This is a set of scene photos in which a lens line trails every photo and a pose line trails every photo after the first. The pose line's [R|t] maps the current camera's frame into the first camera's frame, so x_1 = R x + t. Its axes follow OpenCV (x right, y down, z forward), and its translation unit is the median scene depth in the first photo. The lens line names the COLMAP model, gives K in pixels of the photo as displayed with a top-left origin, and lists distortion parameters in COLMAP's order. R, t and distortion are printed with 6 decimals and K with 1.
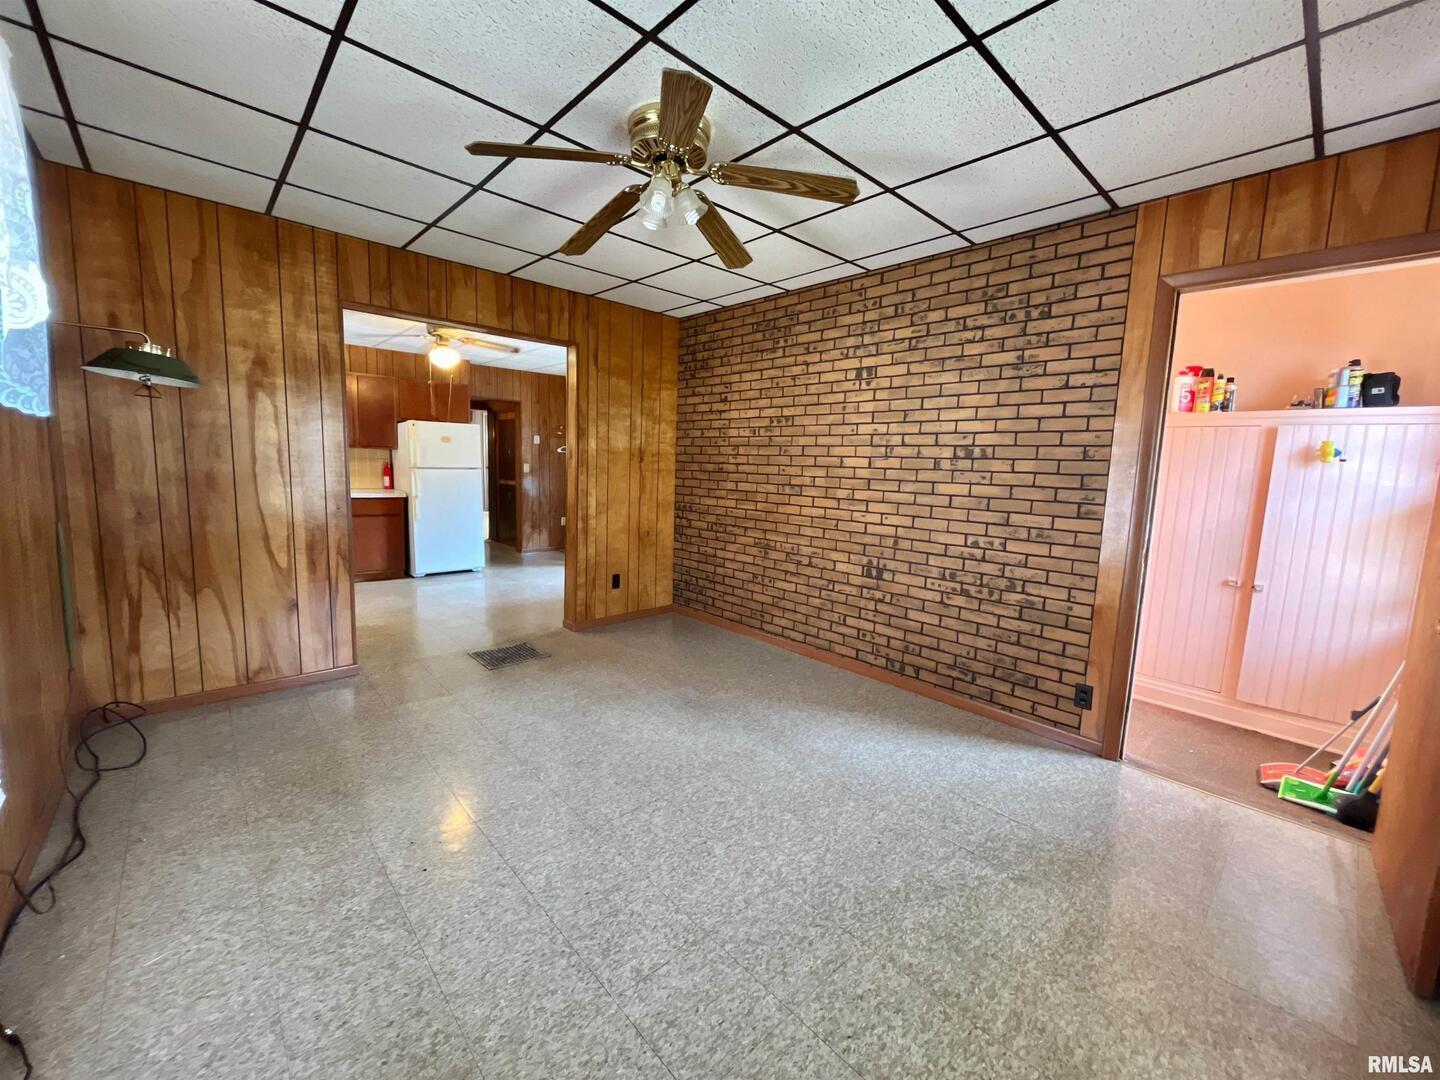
lens RADIAL K [[580.4, 0, 714.6], [0, 580.4, 535.3], [0, 0, 1]] dist [-0.002776, -0.000272]
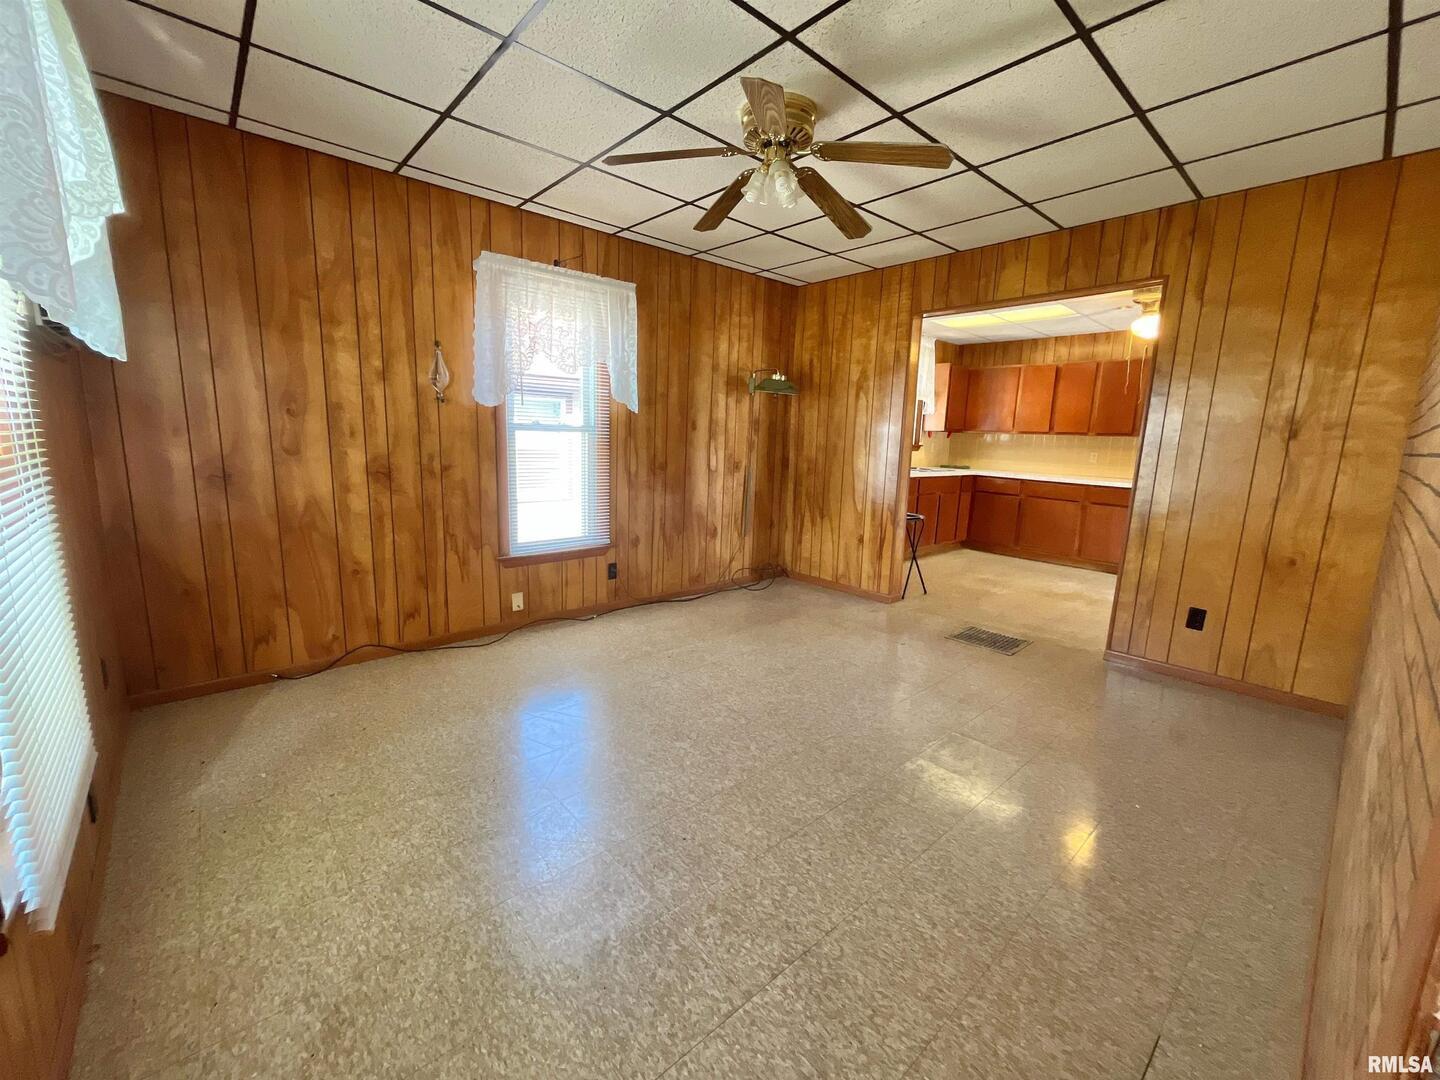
lens RADIAL K [[580.4, 0, 713.8], [0, 580.4, 537.8], [0, 0, 1]] dist [-0.002776, -0.000272]
pose [[-0.022374, 0.141769, -0.989647, 0.761491], [-0.150231, 0.978178, 0.143523, -0.037798], [0.988398, 0.151887, -0.000587, 0.678227]]
